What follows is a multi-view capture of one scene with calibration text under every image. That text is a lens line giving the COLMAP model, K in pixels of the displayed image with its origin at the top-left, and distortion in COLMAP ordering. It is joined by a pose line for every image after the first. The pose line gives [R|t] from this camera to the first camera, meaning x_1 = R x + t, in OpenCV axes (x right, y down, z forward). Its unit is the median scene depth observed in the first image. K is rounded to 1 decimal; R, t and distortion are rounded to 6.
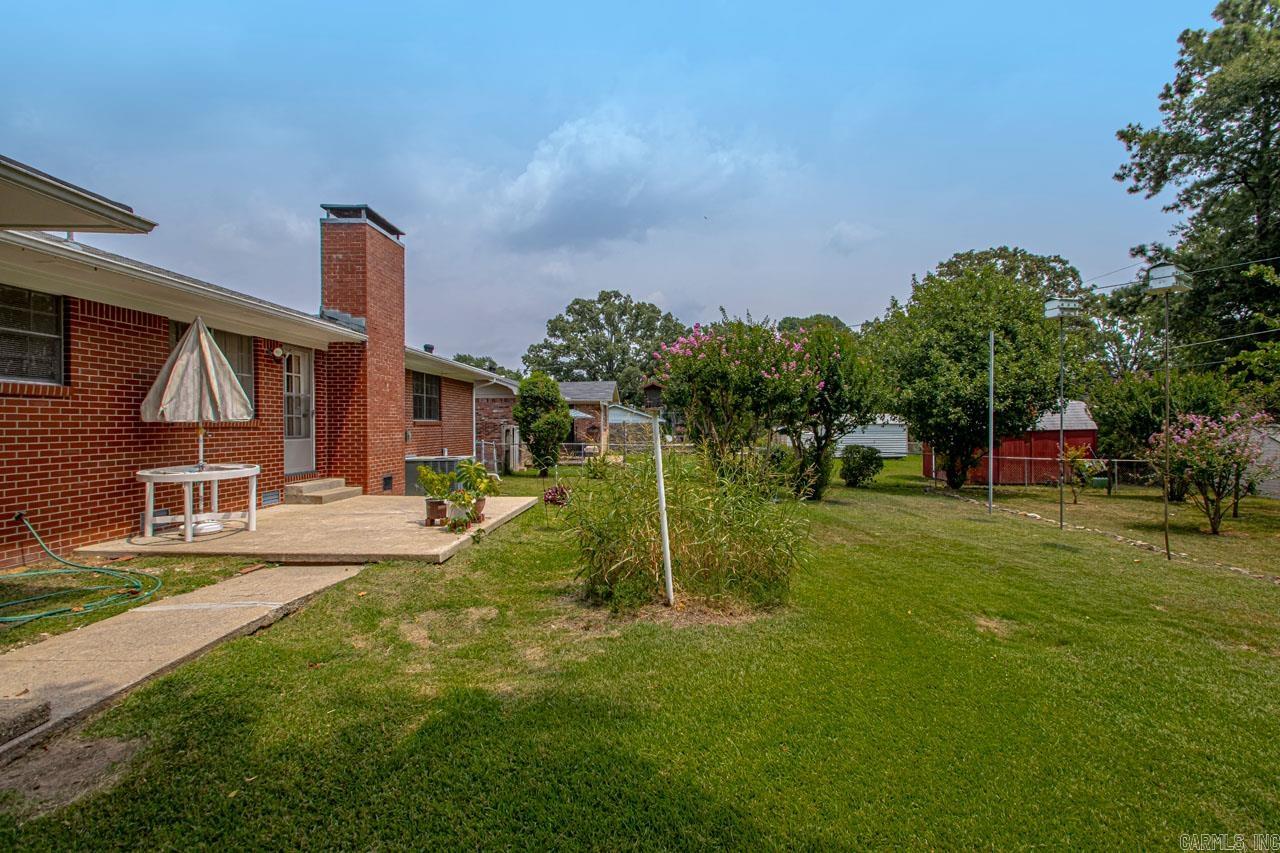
lens RADIAL K [[595.6, 0, 650.3], [0, 595.6, 426.5], [0, 0, 1]] dist [0.023655, -0.022976]
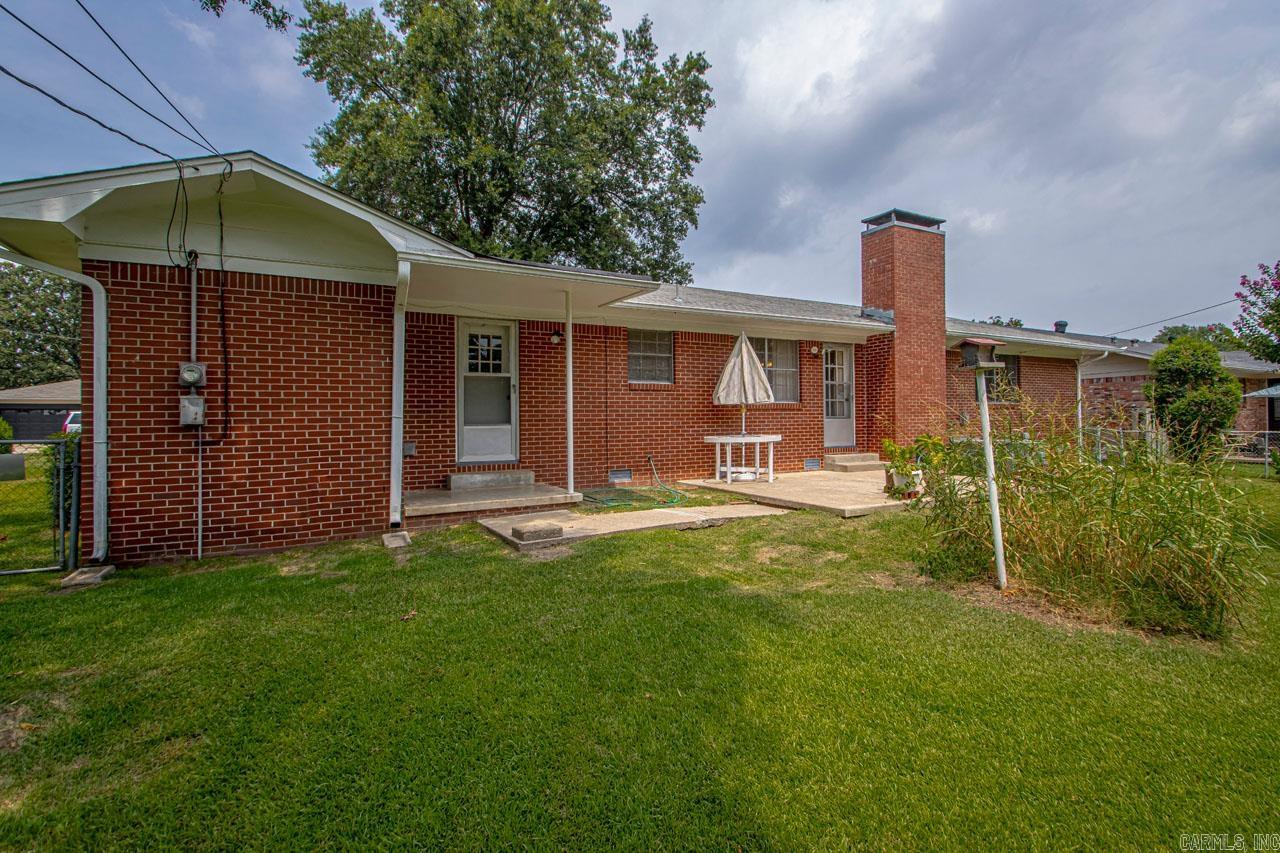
lens RADIAL K [[608.3, 0, 665.4], [0, 608.3, 426.3], [0, 0, 1]] dist [0.004378, -0.012096]
pose [[0.504277, -0.001692, -0.863540, 0.180948], [0.009833, 0.999944, 0.003783, 0.016260], [0.863486, -0.010399, 0.504266, 0.038564]]
